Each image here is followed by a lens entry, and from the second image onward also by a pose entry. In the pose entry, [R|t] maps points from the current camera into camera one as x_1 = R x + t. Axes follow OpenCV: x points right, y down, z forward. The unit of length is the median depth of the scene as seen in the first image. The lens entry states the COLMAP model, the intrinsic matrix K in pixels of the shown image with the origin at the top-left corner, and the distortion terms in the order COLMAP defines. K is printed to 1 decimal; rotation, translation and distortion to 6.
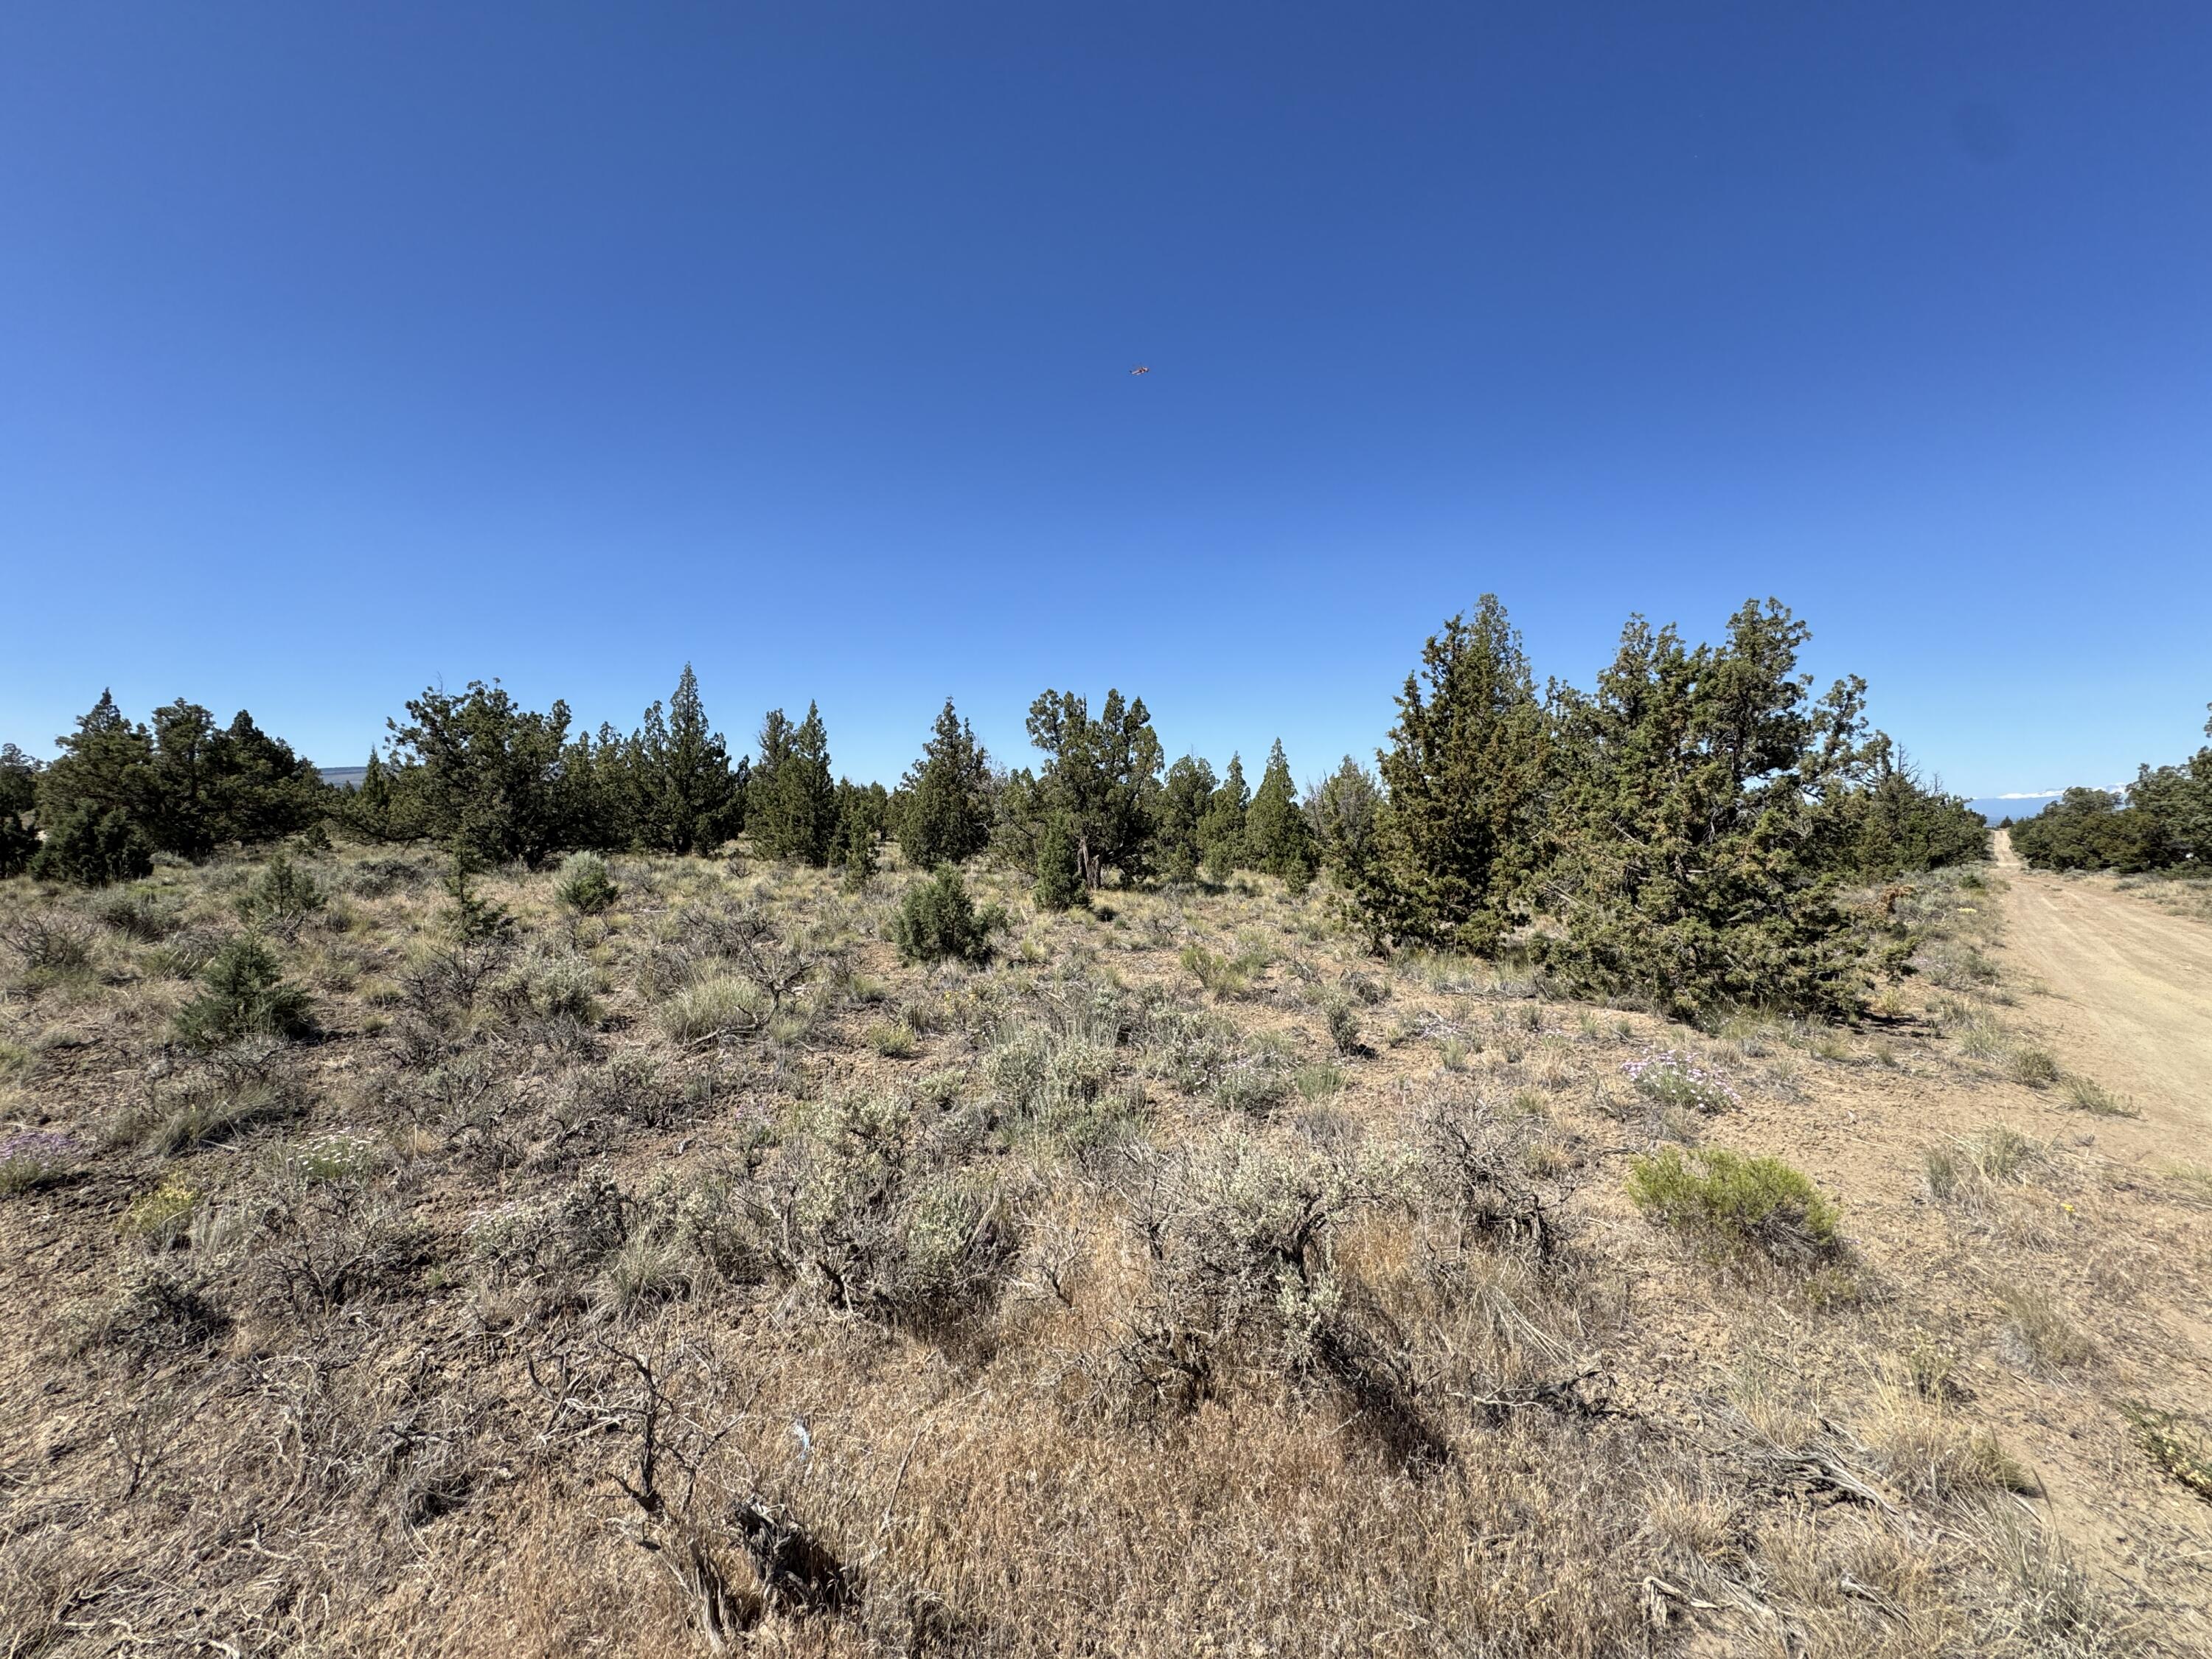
lens RADIAL K [[885.8, 0, 1106.0], [0, 885.8, 829.5], [0, 0, 1]] dist [-0.004057, 0.000142]
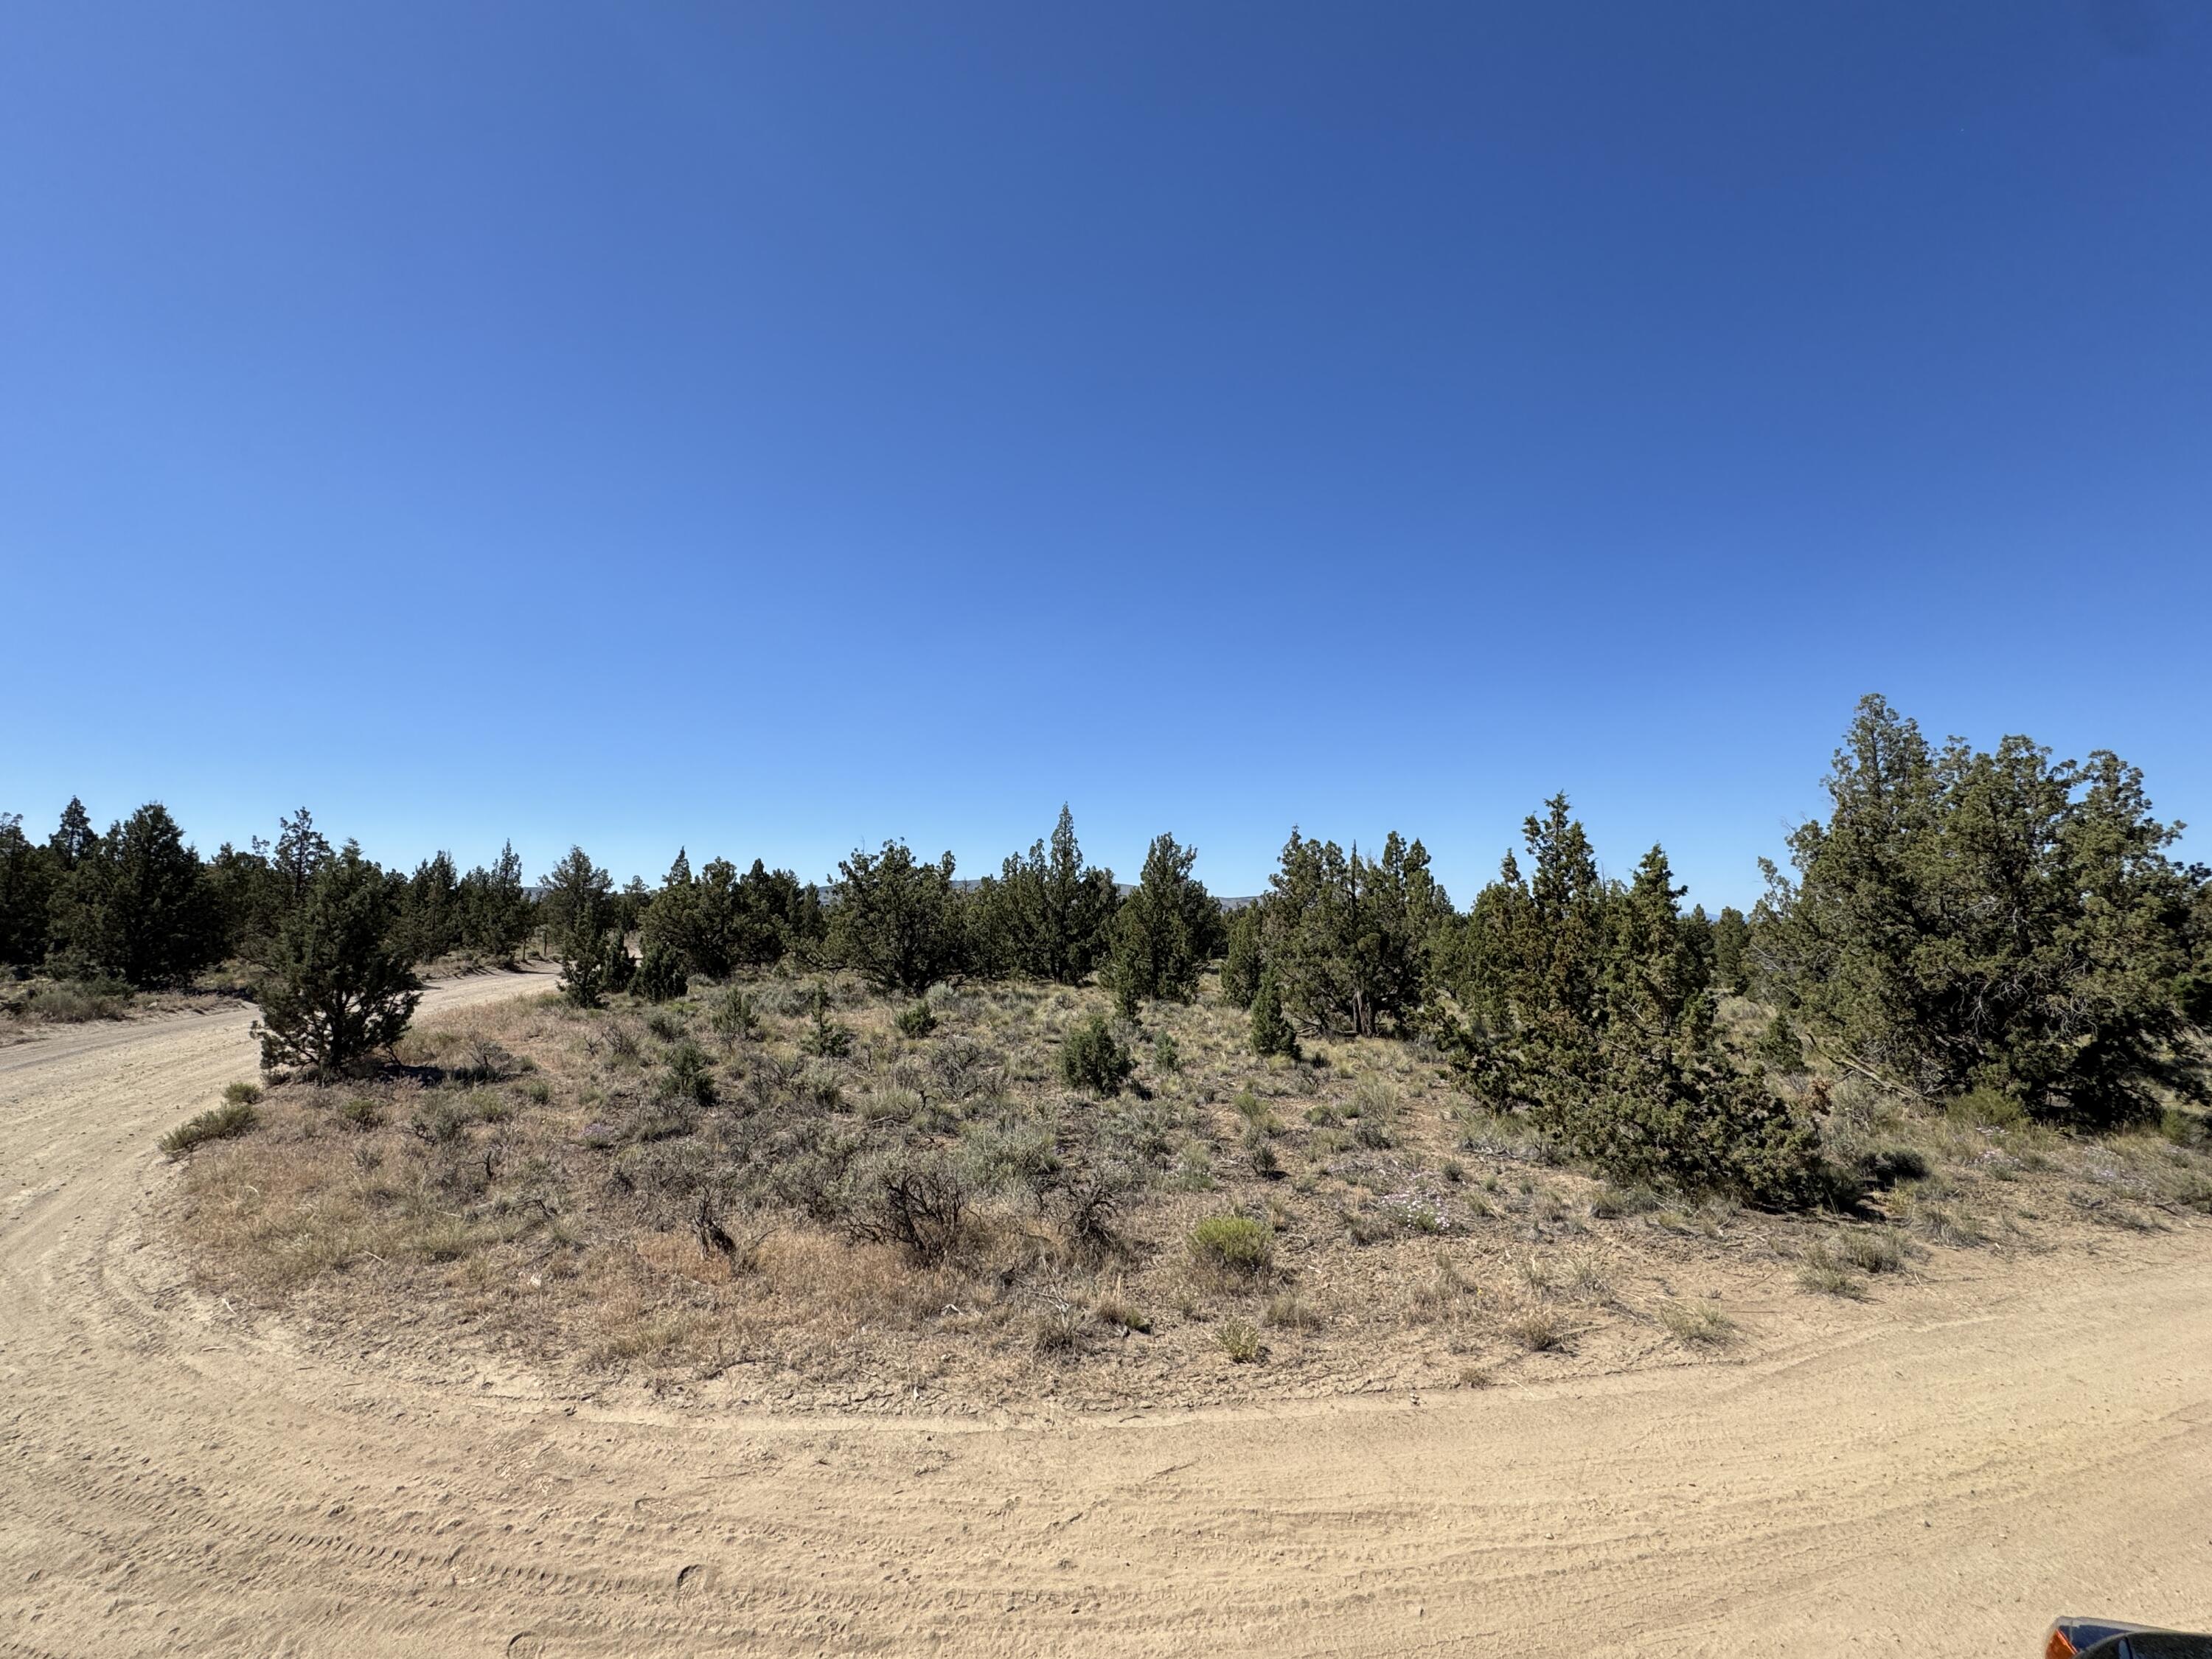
lens RADIAL K [[1062.6, 0, 1106.0], [0, 1062.6, 829.5], [0, 0, 1]] dist [-0.002977, -0.000197]
pose [[0.886925, -0.037979, -0.460350, 0.271124], [-0.011361, 0.994519, -0.103937, -0.033750], [0.461774, 0.097415, 0.881632, -0.196028]]
